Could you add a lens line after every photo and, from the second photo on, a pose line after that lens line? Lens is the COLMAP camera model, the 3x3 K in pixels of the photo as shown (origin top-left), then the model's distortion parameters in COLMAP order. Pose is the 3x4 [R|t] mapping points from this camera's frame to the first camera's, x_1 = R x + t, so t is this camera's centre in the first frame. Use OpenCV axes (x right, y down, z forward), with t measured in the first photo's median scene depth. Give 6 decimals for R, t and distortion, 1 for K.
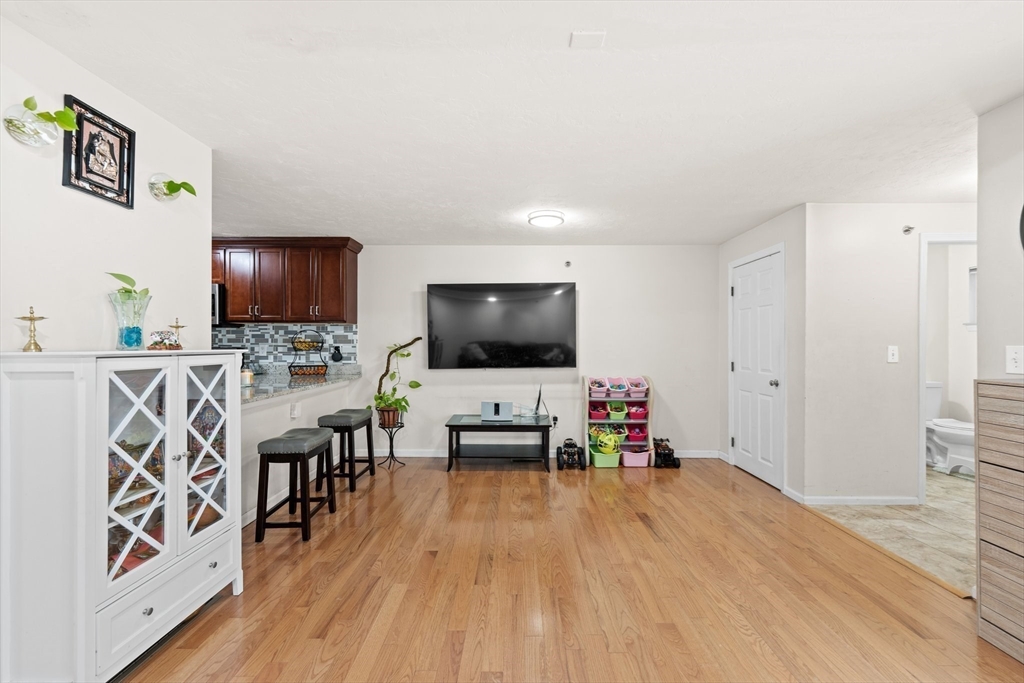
lens RADIAL K [[419.8, 0, 518.2], [0, 419.8, 346.8], [0, 0, 1]] dist [-0.002762, -0.000467]
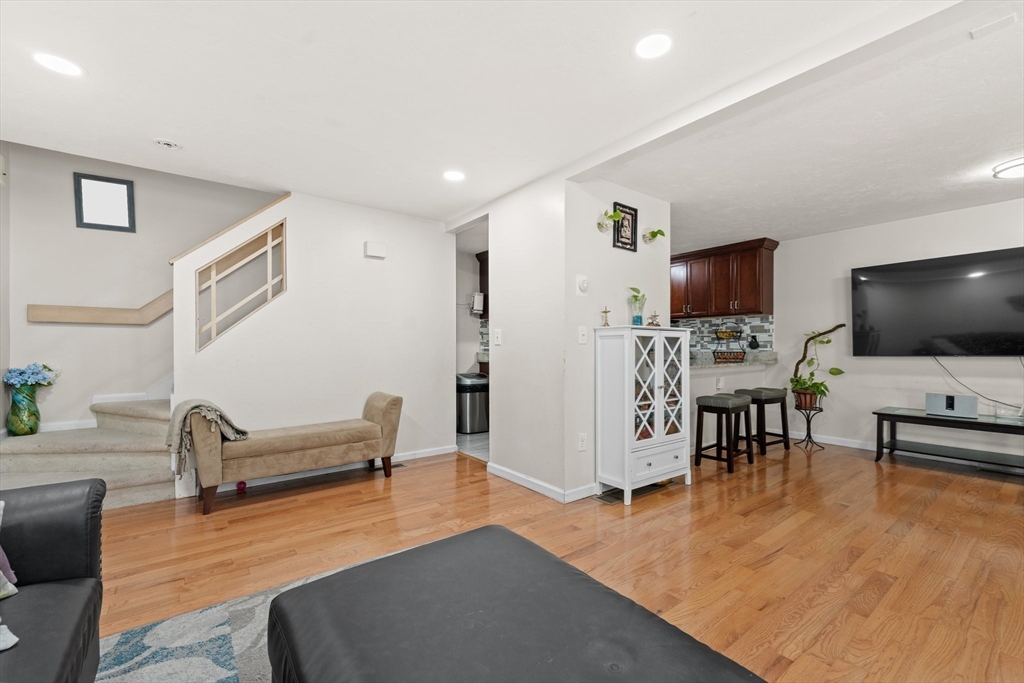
lens RADIAL K [[419.8, 0, 518.2], [0, 419.8, 346.8], [0, 0, 1]] dist [-0.002762, -0.000467]
pose [[0.607127, -0.002510, -0.794601, 0.092763], [-0.001568, 0.999989, -0.004357, 0.039863], [0.794604, 0.003891, 0.607116, -0.220128]]
